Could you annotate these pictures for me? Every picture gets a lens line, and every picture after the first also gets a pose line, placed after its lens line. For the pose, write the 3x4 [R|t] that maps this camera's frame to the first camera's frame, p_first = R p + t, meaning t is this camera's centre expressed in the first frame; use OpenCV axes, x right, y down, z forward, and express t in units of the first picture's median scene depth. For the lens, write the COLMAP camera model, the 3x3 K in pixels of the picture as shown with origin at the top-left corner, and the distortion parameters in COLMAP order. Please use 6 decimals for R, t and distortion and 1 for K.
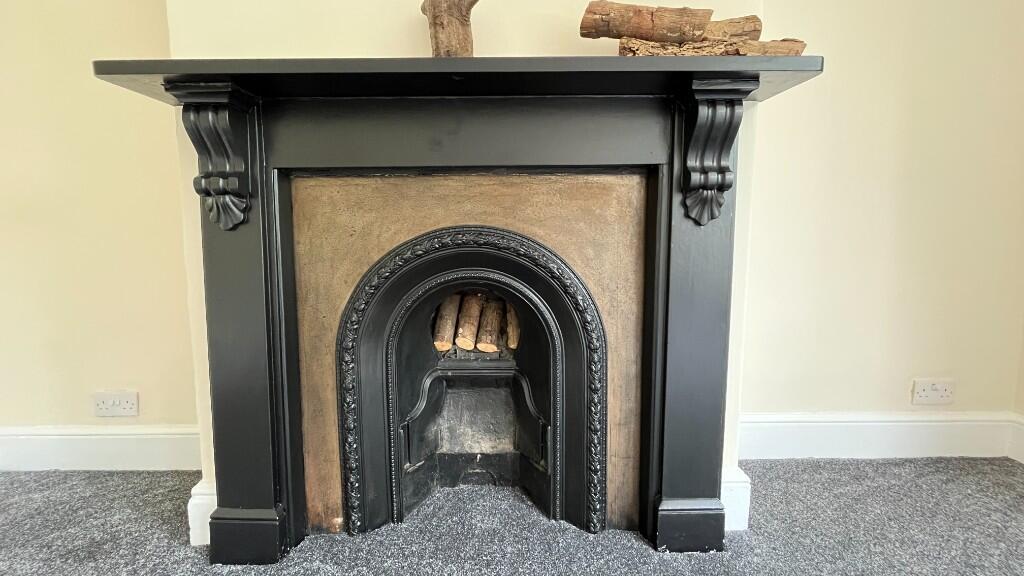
lens RADIAL K [[415.3, 0, 513.5], [0, 415.3, 283.6], [0, 0, 1]] dist [-0.002607, -0.000500]
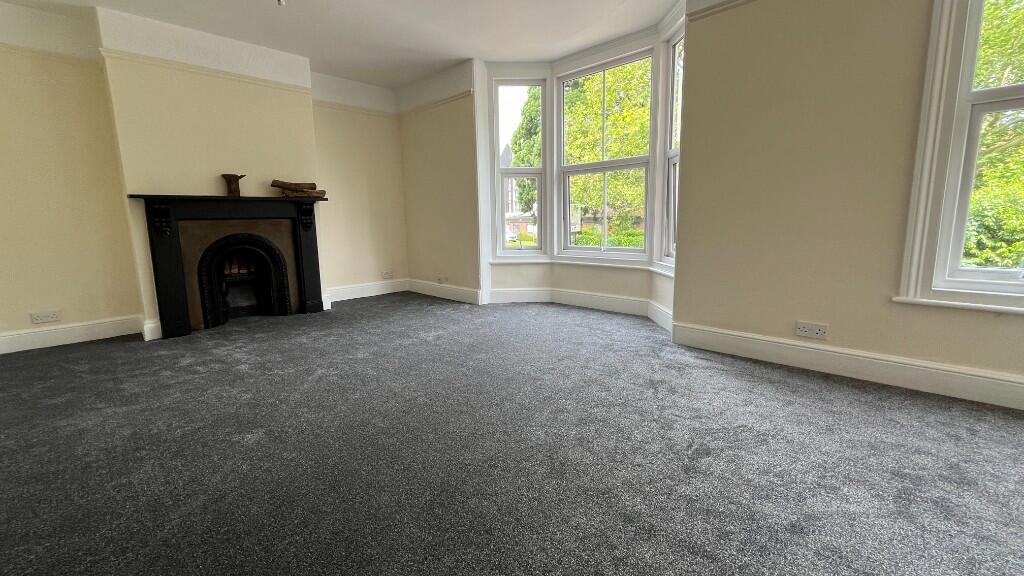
lens RADIAL K [[415.3, 0, 506.7], [0, 415.3, 286.6], [0, 0, 1]] dist [-0.002607, -0.000500]
pose [[0.732543, -0.113805, 0.671140, -0.812213], [0.071527, 0.993336, 0.090368, 0.144185], [-0.676953, -0.018194, 0.735802, -2.961224]]
